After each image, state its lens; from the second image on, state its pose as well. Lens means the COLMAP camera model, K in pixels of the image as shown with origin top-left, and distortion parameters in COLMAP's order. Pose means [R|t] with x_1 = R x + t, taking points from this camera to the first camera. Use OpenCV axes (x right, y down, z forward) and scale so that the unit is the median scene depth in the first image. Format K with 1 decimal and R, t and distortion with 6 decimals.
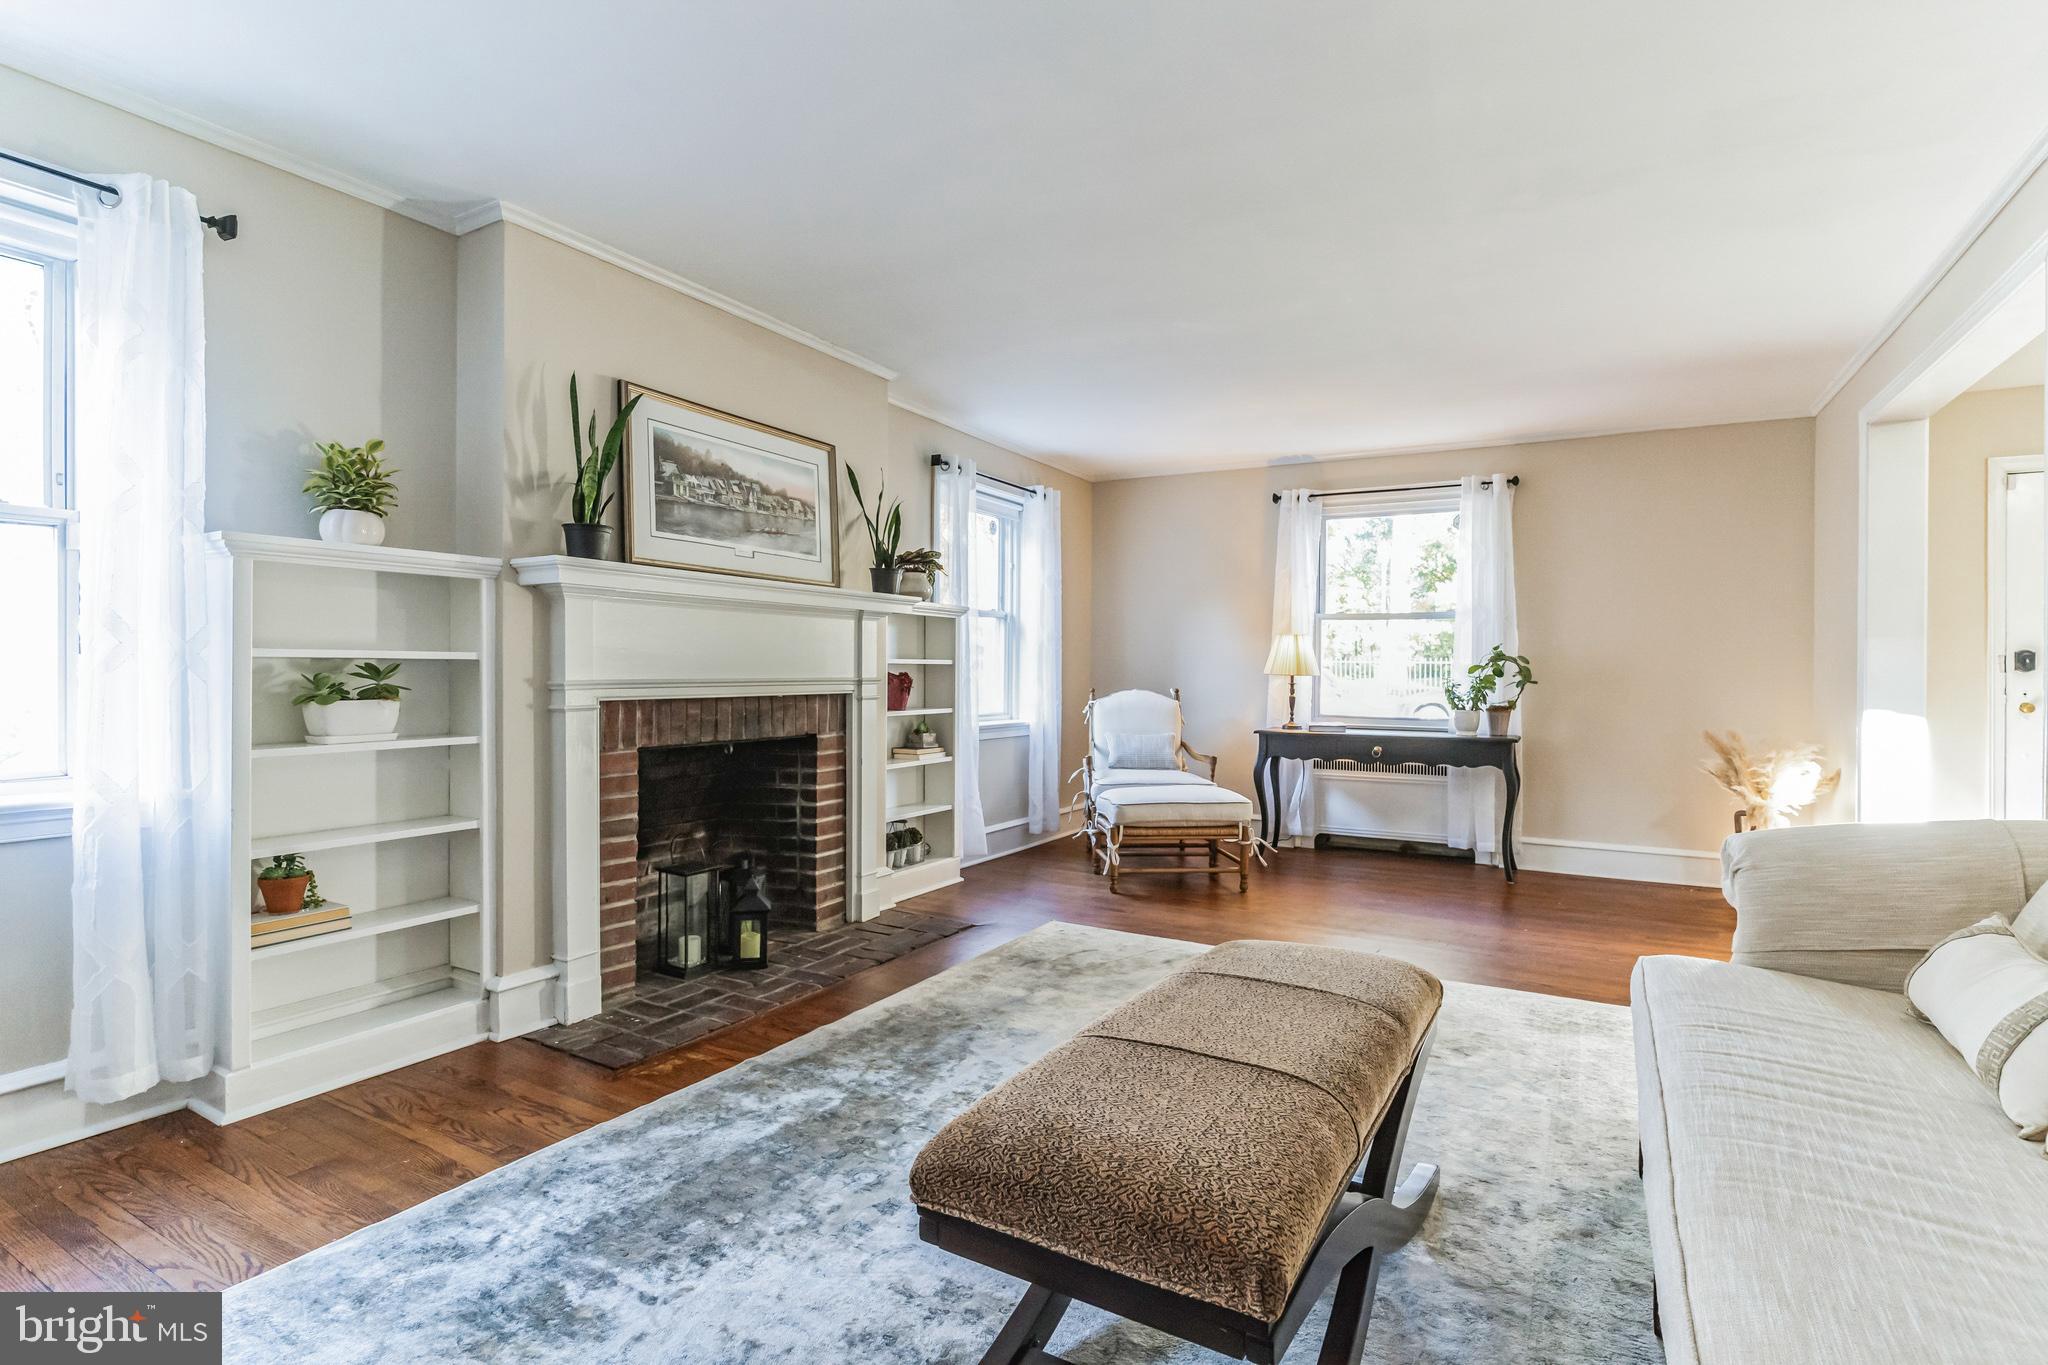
lens RADIAL K [[996.6, 0, 1024.1], [0, 996.6, 669.6], [0, 0, 1]] dist [-0.000572, 0.000634]
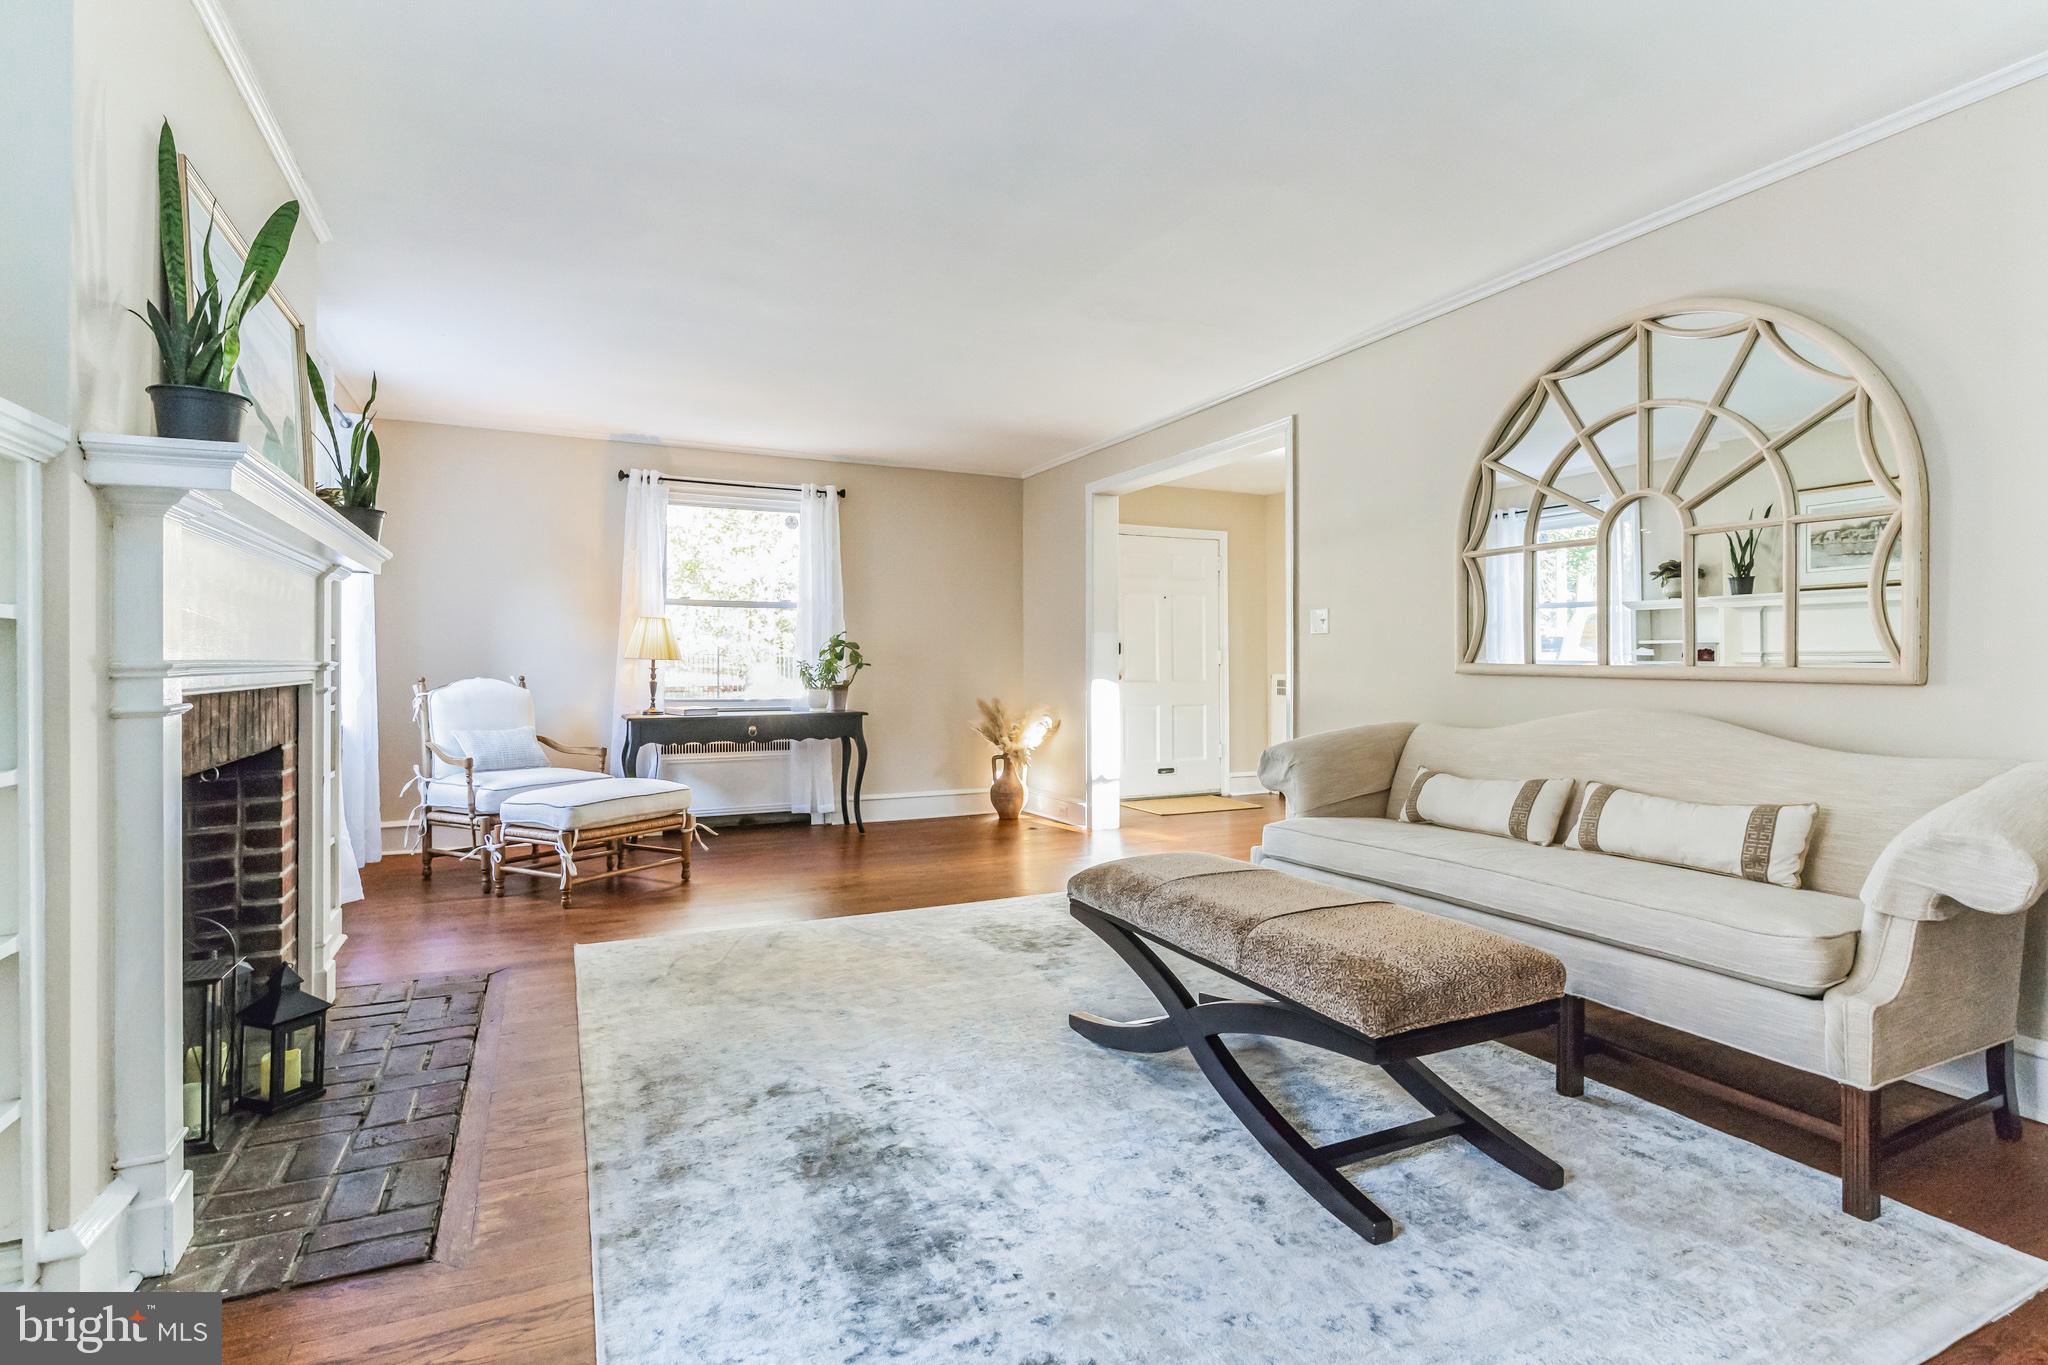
lens RADIAL K [[996.6, 0, 1028.4], [0, 996.6, 664.0], [0, 0, 1]] dist [-0.000572, 0.000634]
pose [[0.568424, -0.005677, 0.822716, -0.351010], [0.003055, 0.999984, 0.004790, 0.006608], [-0.822730, -0.000209, 0.568432, 0.152291]]
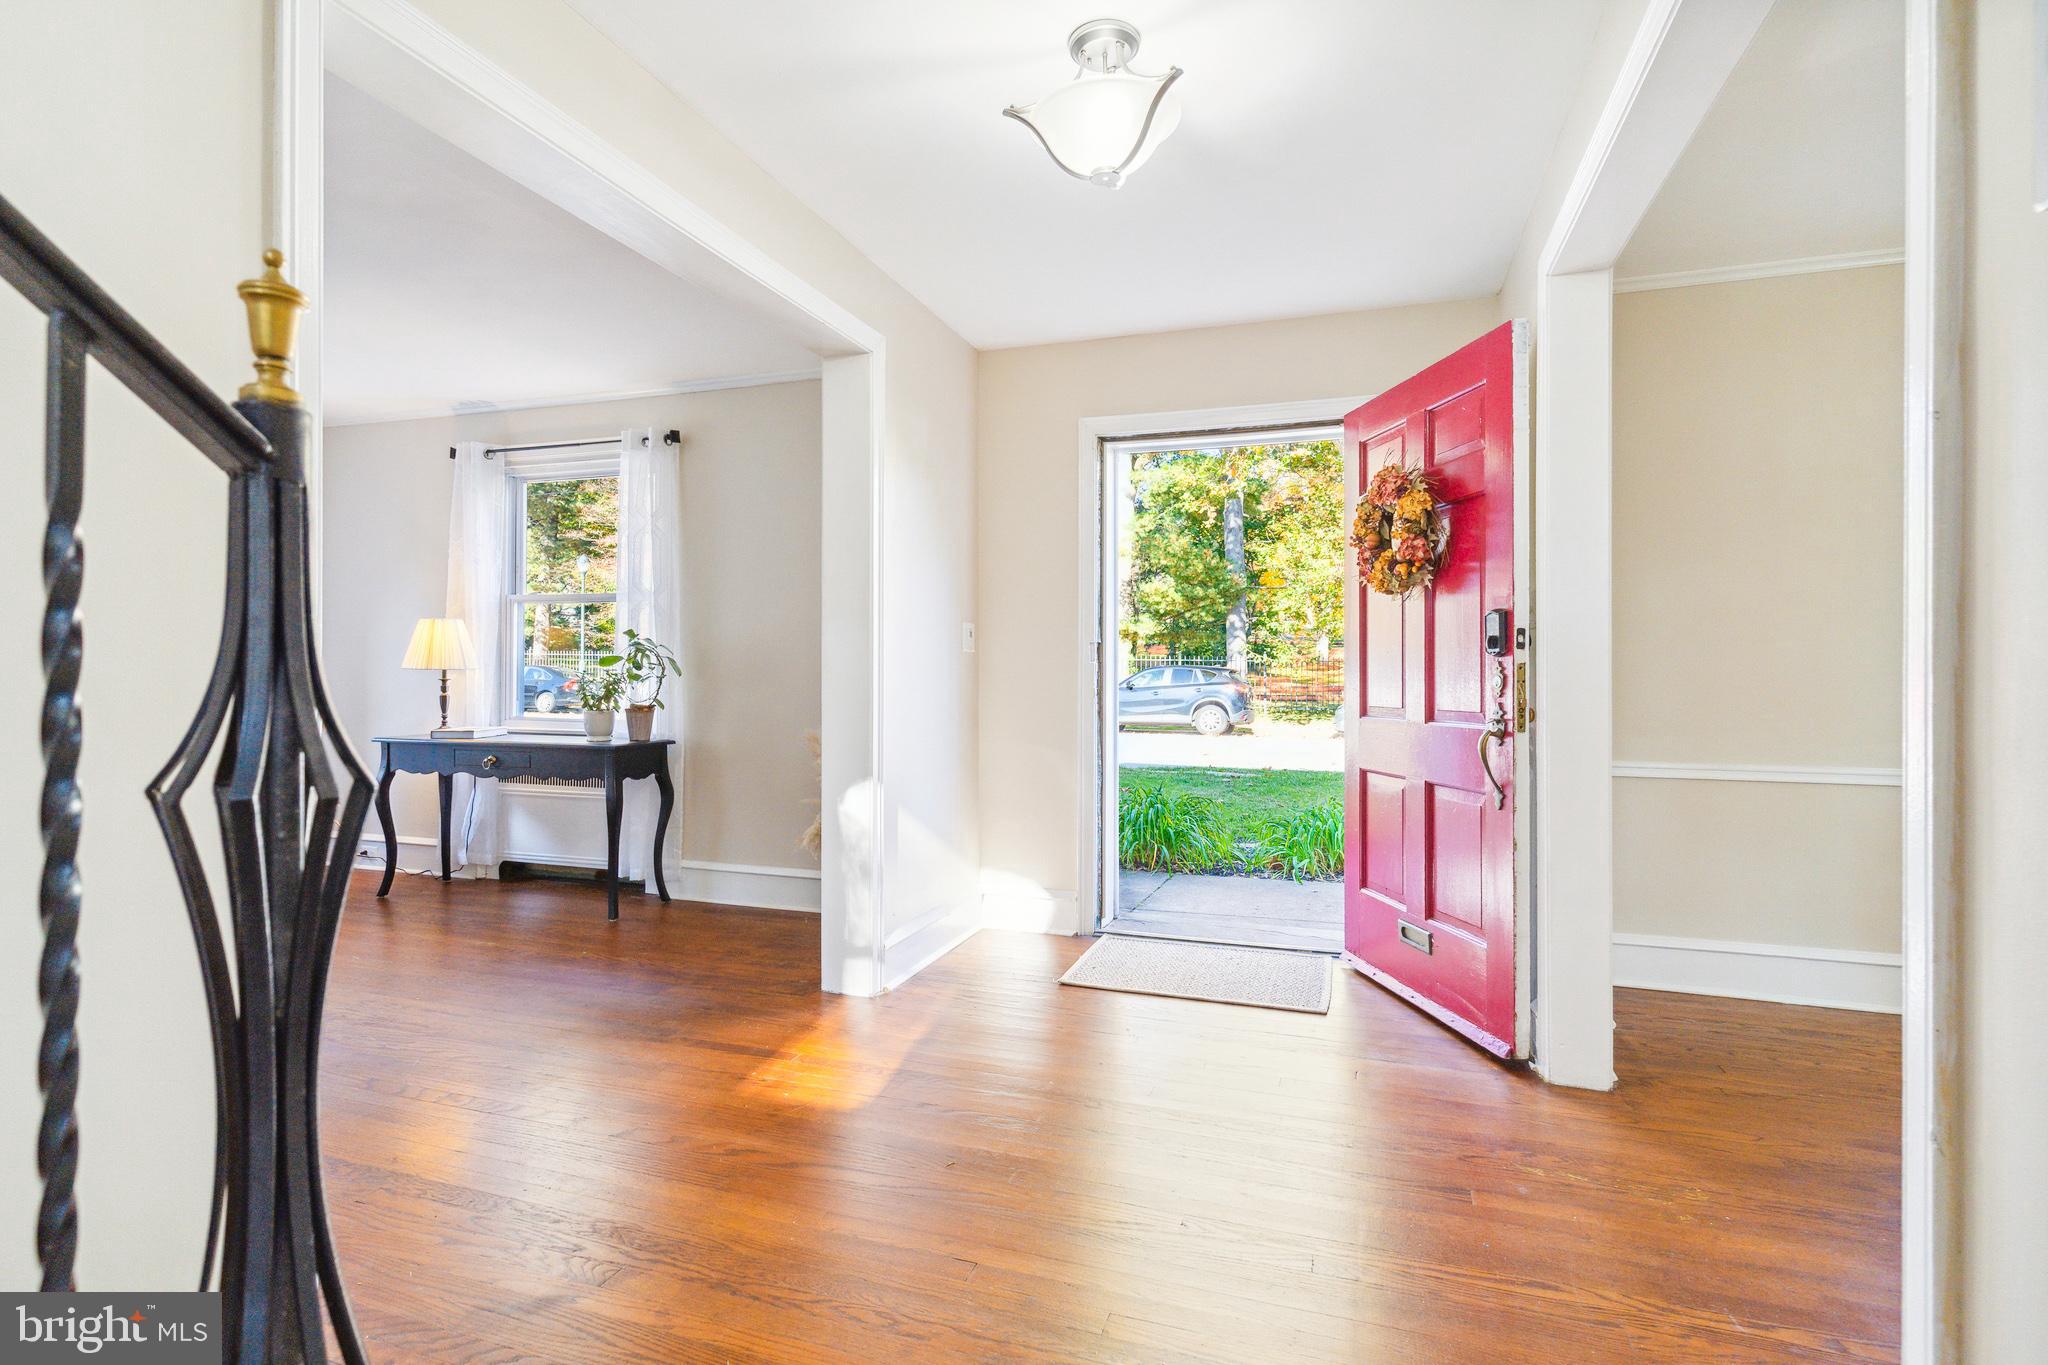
lens RADIAL K [[990.8, 0, 1029.8], [0, 990.8, 678.2], [0, 0, 1]] dist [0.003196, 0.002150]
pose [[0.981031, -0.001487, 0.193845, 0.626070], [0.000519, 0.999987, 0.005046, 0.009911], [-0.193850, -0.004850, 0.981019, 0.122105]]
